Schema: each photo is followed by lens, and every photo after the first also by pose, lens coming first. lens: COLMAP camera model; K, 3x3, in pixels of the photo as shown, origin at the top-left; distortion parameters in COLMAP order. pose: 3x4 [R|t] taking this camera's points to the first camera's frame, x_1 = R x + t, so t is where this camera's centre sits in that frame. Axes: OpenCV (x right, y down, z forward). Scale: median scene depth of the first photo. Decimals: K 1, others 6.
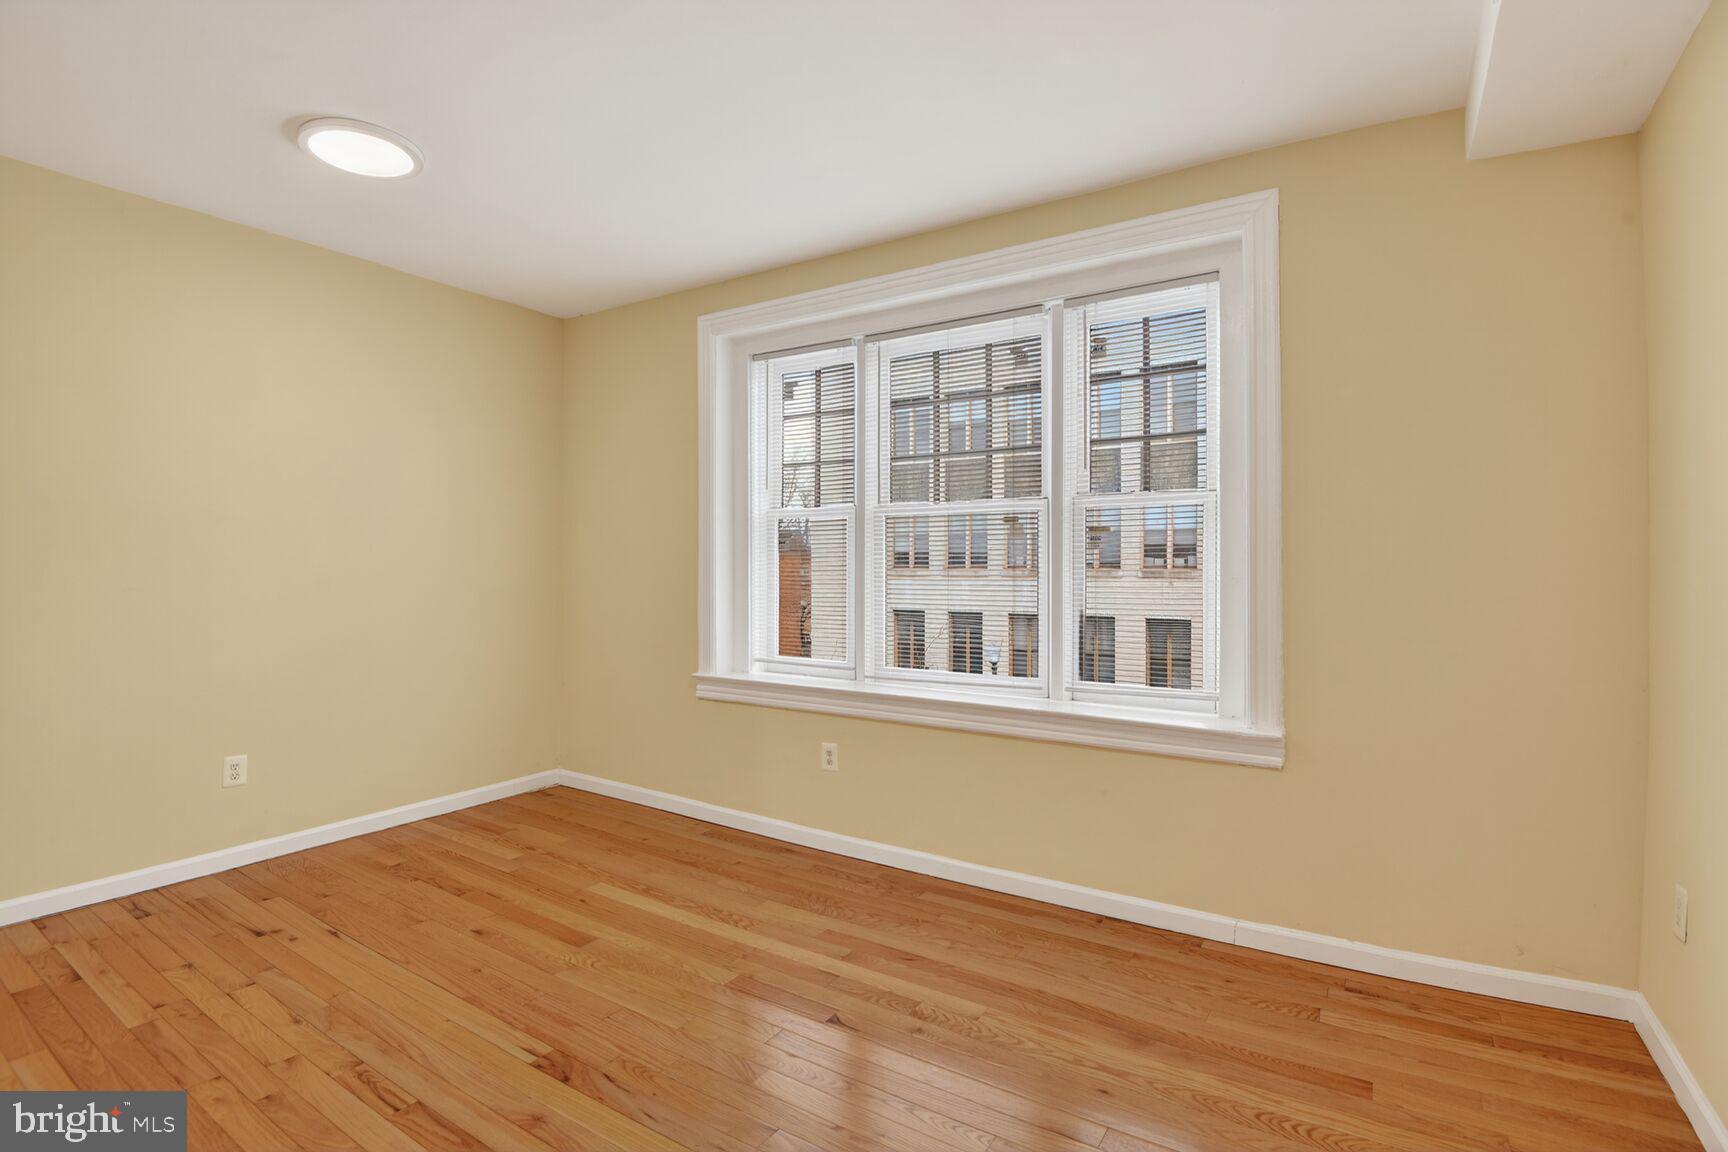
lens RADIAL K [[816.7, 0, 846.7], [0, 816.7, 567.9], [0, 0, 1]] dist [0.003856, -0.025942]
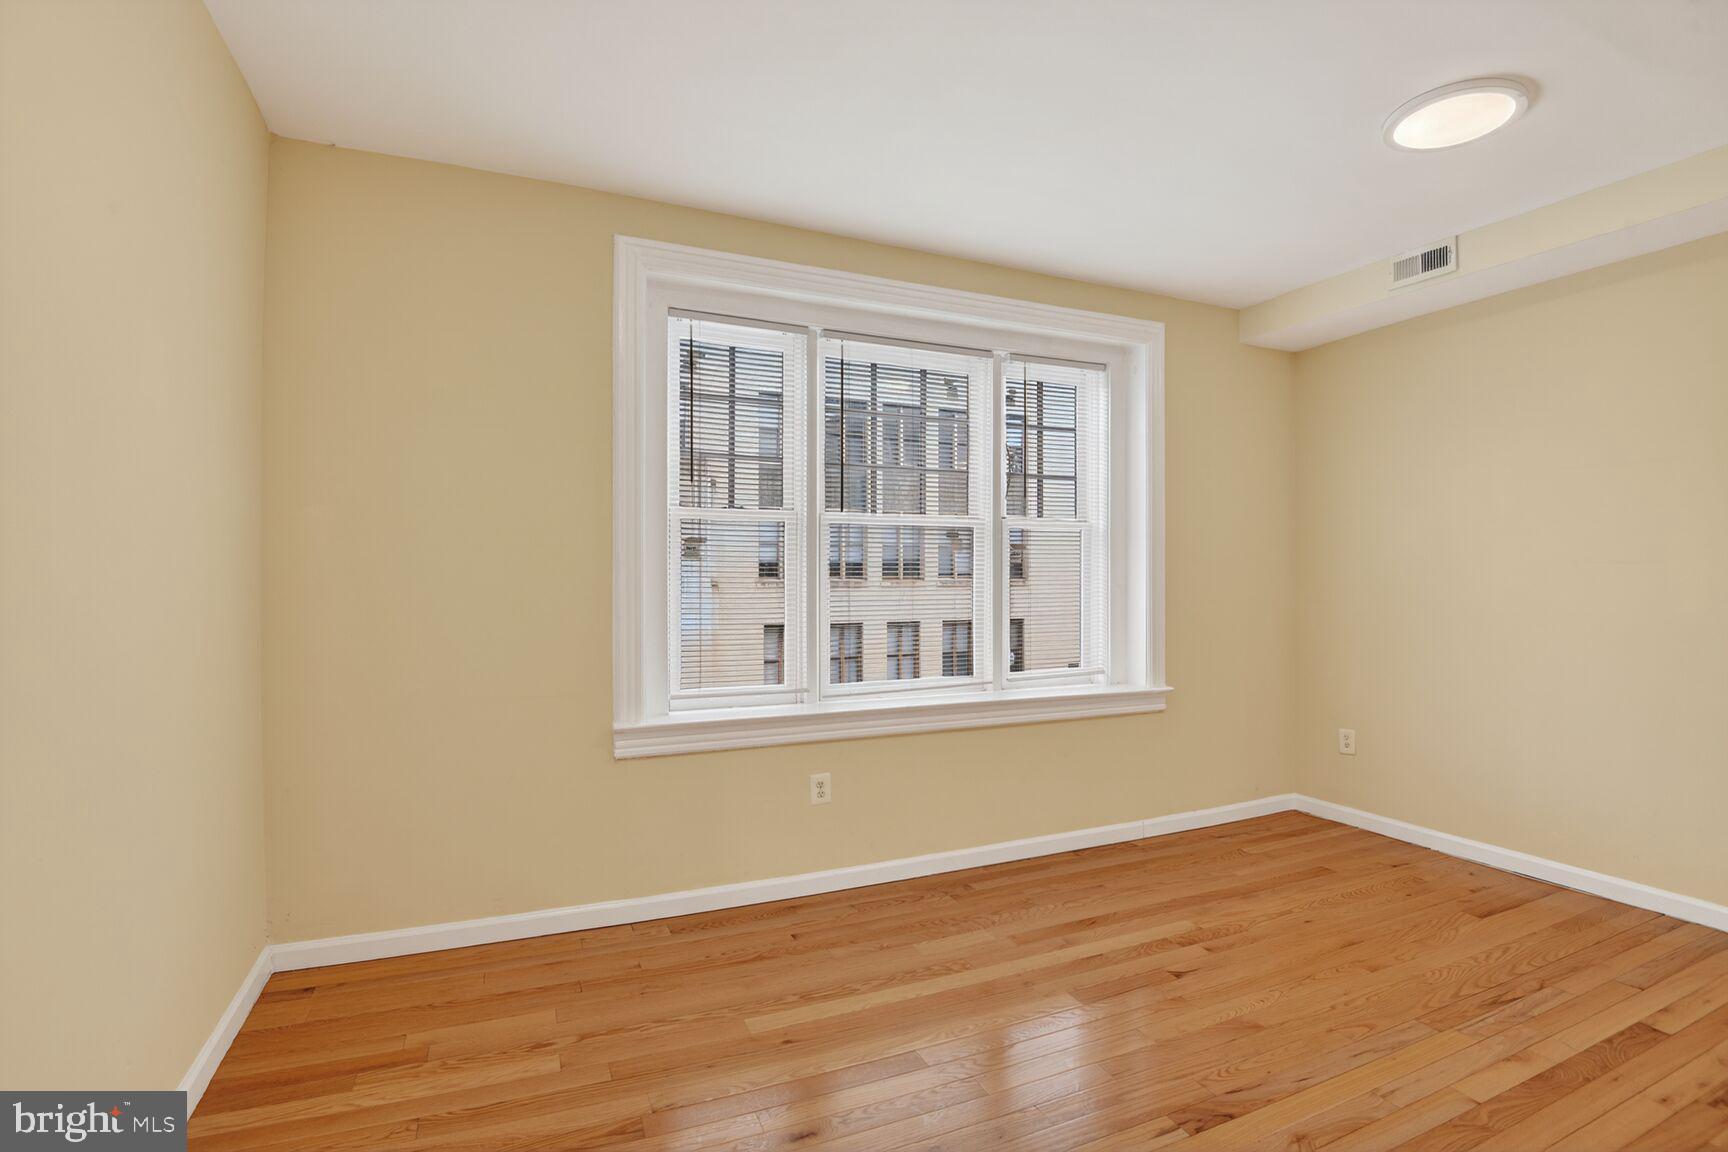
lens RADIAL K [[825.7, 0, 857.9], [0, 825.7, 584.8], [0, 0, 1]] dist [-0.002372, -0.026213]
pose [[0.541159, -0.009178, 0.840870, -0.784457], [0.003819, 0.999957, 0.008456, -0.001665], [-0.840912, -0.001365, 0.541171, 0.484396]]
